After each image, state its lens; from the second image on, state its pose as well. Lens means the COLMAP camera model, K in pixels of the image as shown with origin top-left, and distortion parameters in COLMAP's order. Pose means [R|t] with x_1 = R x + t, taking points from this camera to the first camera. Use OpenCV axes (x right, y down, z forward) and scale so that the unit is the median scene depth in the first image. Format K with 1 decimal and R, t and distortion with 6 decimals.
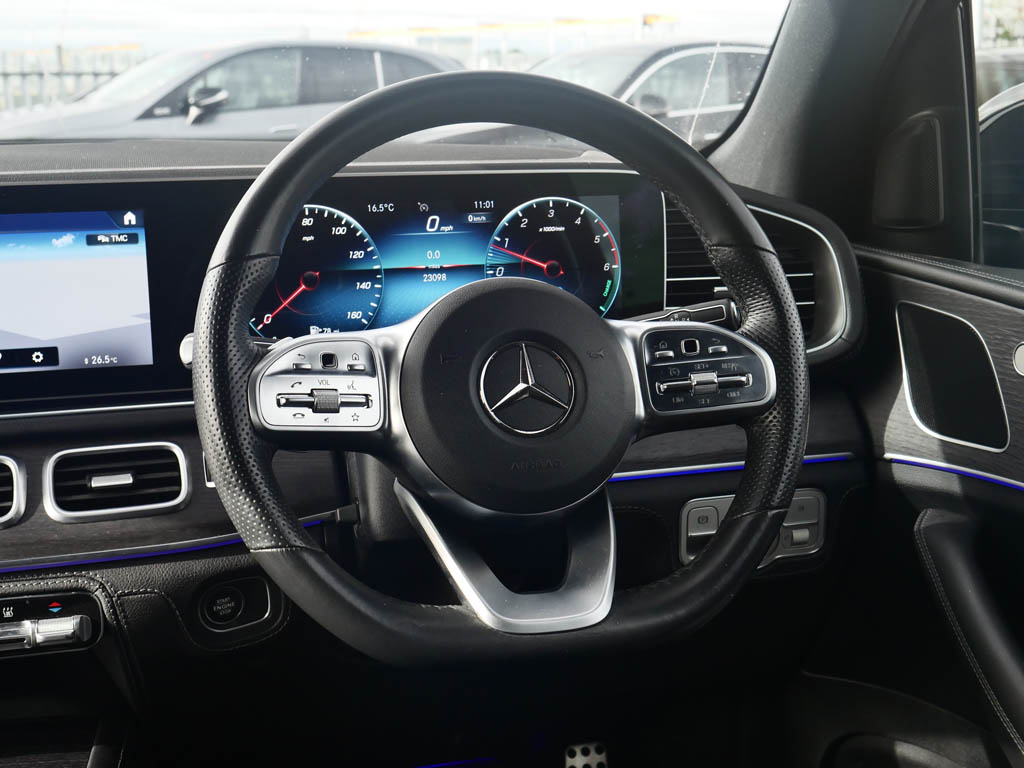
lens RADIAL K [[1407.0, 0, 512.0], [0, 1407.0, 384.0], [0, 0, 1]] dist [0.016497, -0.045214]
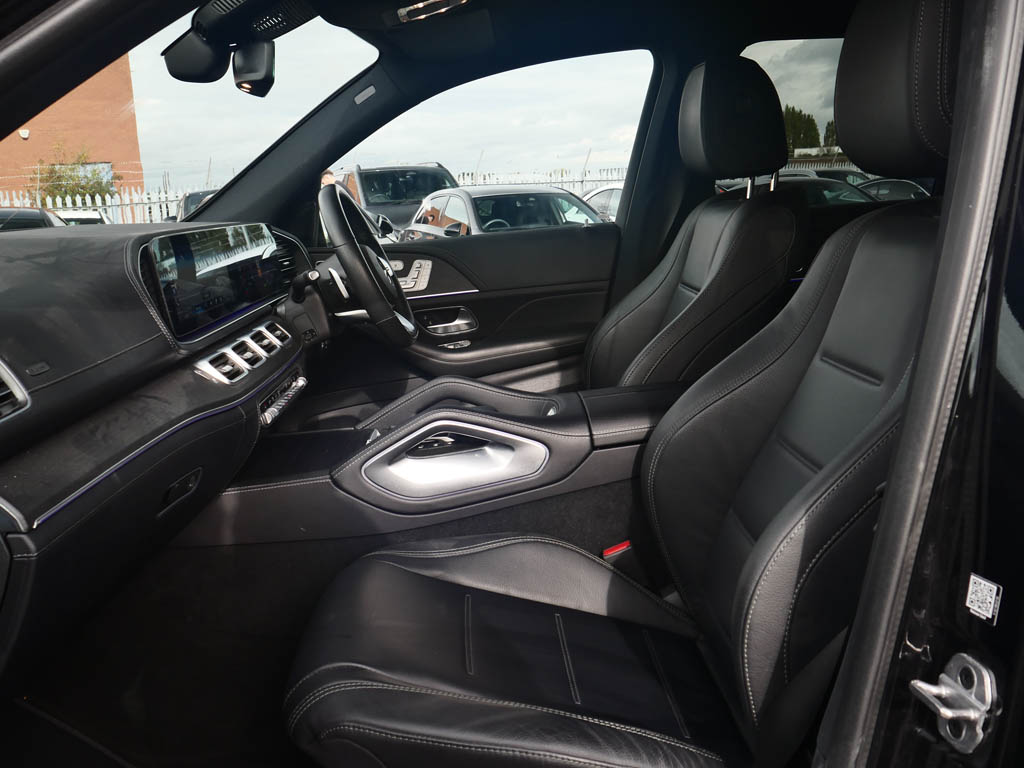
lens RADIAL K [[890.7, 0, 512.0], [0, 890.7, 384.0], [0, 0, 1]] dist [0.001059, 0.000638]
pose [[0.222740, -0.200890, 0.953955, -1.861492], [0.247587, 0.958111, 0.143956, 0.027616], [-0.942915, 0.204122, 0.263147, 0.143839]]
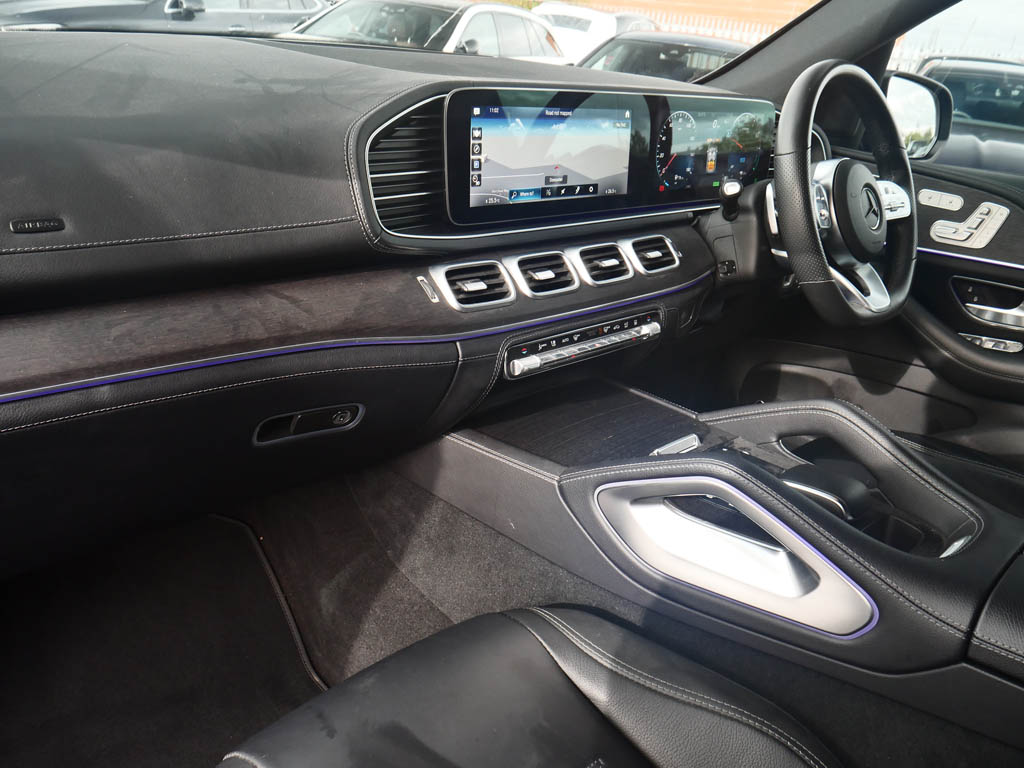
lens RADIAL K [[890.7, 0, 512.0], [0, 890.7, 384.0], [0, 0, 1]] dist [0.001059, 0.000638]
pose [[0.843885, -0.098208, 0.527460, -1.139371], [-0.010786, 0.979801, 0.199686, -0.000944], [-0.536416, -0.174202, 0.825779, 0.044277]]
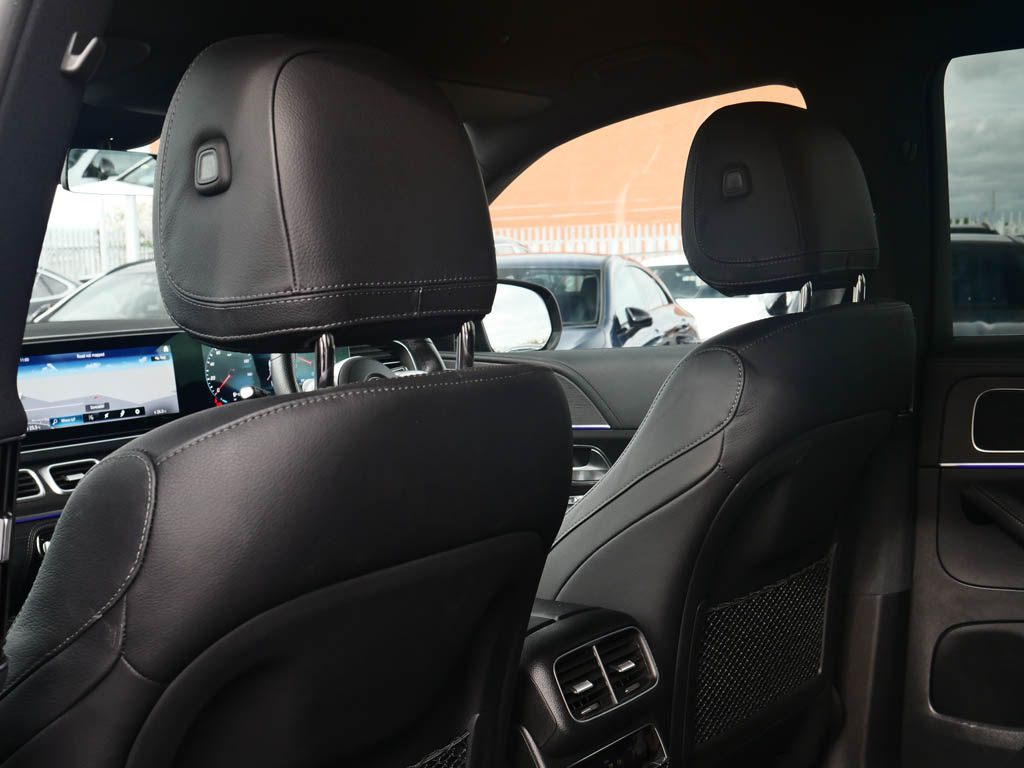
lens RADIAL K [[1319.0, 0, 512.0], [0, 1319.0, 384.0], [0, 0, 1]] dist [-0.019169, -0.021707]
pose [[0.801031, -0.065446, 0.595034, -1.174958], [0.143484, 0.986021, -0.084708, 0.213661], [-0.581172, 0.153232, 0.799224, -1.094121]]
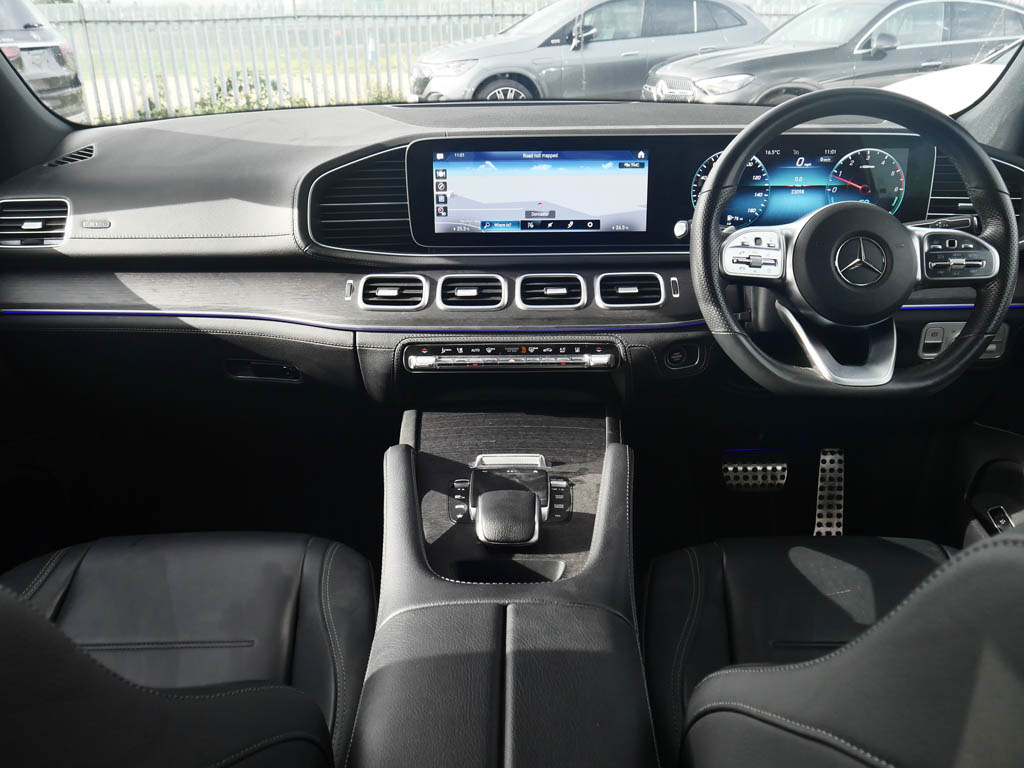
lens RADIAL K [[890.7, 0, 512.0], [0, 890.7, 384.0], [0, 0, 1]] dist [0.001059, 0.000638]
pose [[0.965588, 0.102103, -0.239197, -0.126358], [-0.056151, 0.979867, 0.191594, -0.035470], [0.253943, -0.171570, 0.951881, -0.285991]]
